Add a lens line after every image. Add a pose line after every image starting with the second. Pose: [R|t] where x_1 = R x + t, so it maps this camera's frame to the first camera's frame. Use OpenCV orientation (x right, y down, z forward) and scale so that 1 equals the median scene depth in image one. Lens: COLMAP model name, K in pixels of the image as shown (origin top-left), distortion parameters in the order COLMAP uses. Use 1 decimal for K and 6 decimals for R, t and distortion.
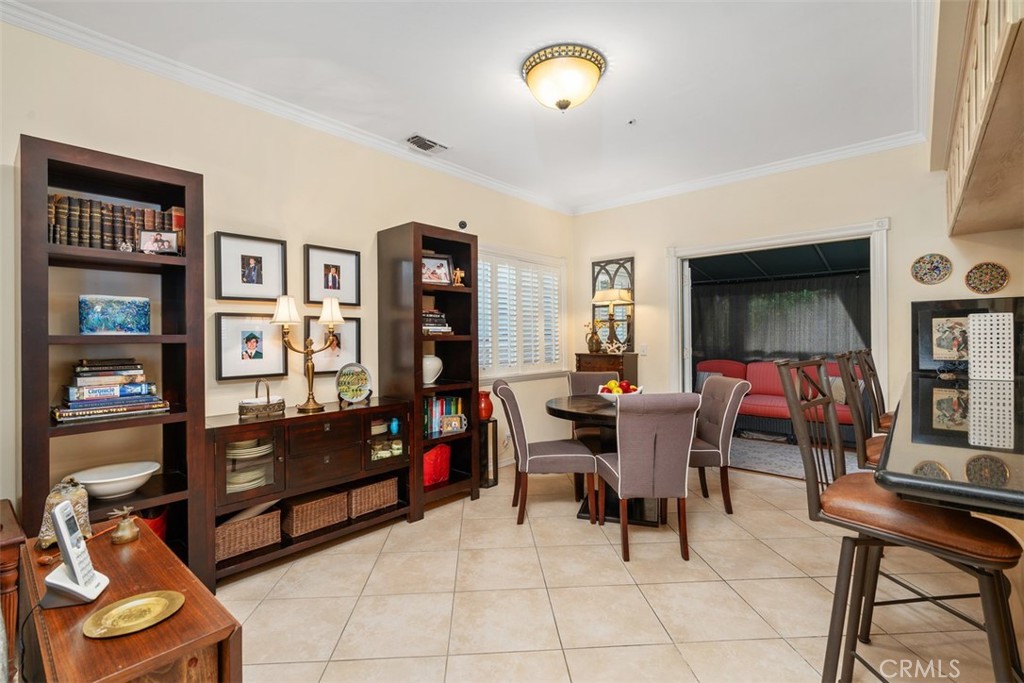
lens RADIAL K [[469.5, 0, 504.5], [0, 469.5, 341.2], [0, 0, 1]] dist [0.001795, 0.000064]
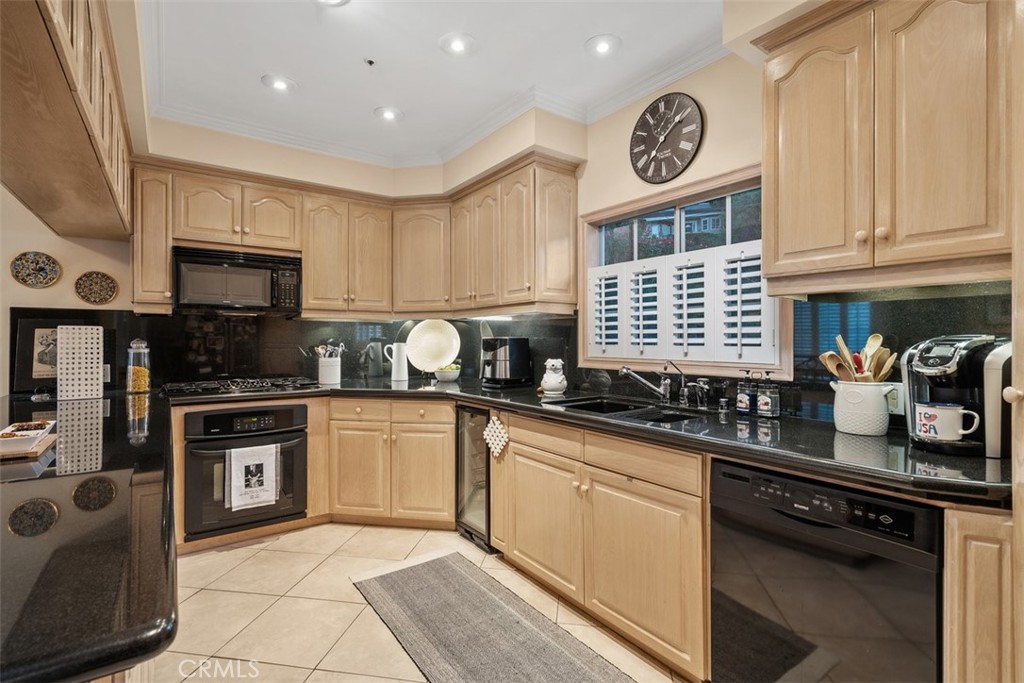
lens RADIAL K [[469.5, 0, 513.9], [0, 469.5, 337.7], [0, 0, 1]] dist [0.001795, 0.000064]
pose [[0.222745, 0.017592, 0.974718, 0.291666], [0.001633, 0.999829, -0.018419, -0.015839], [-0.974875, 0.005694, 0.222679, -0.020597]]
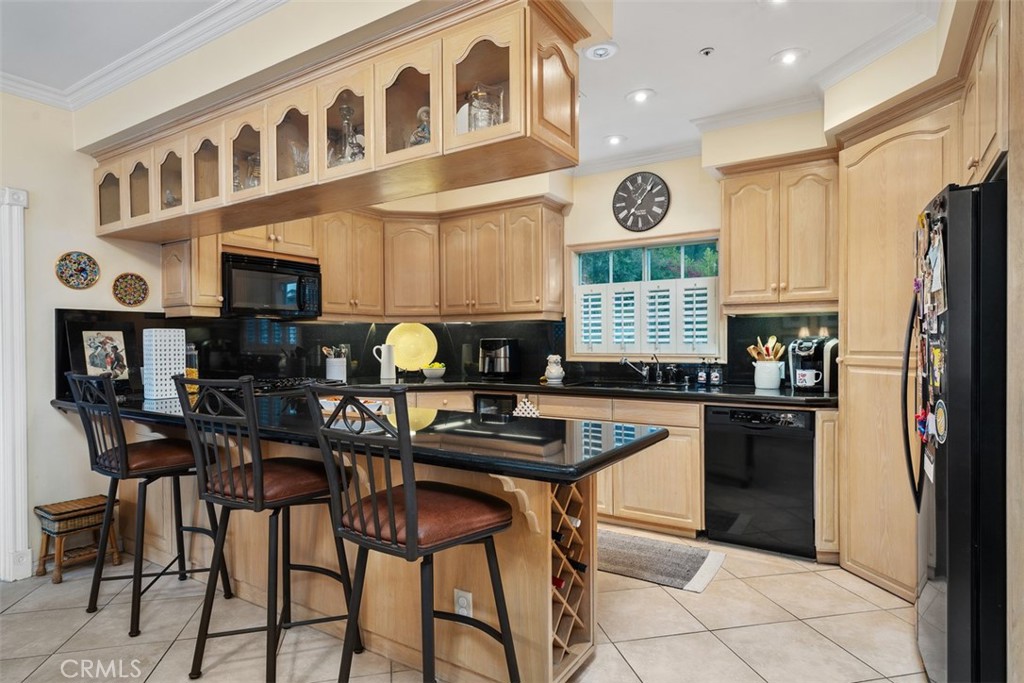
lens RADIAL K [[573.2, 0, 504.8], [0, 573.2, 349.0], [0, 0, 1]] dist [0.007356, 0.000263]
pose [[-0.155437, 0.001488, 0.987845, -0.205181], [0.011769, 0.999931, 0.000346, -0.008960], [-0.987776, 0.011680, -0.155444, 0.441226]]
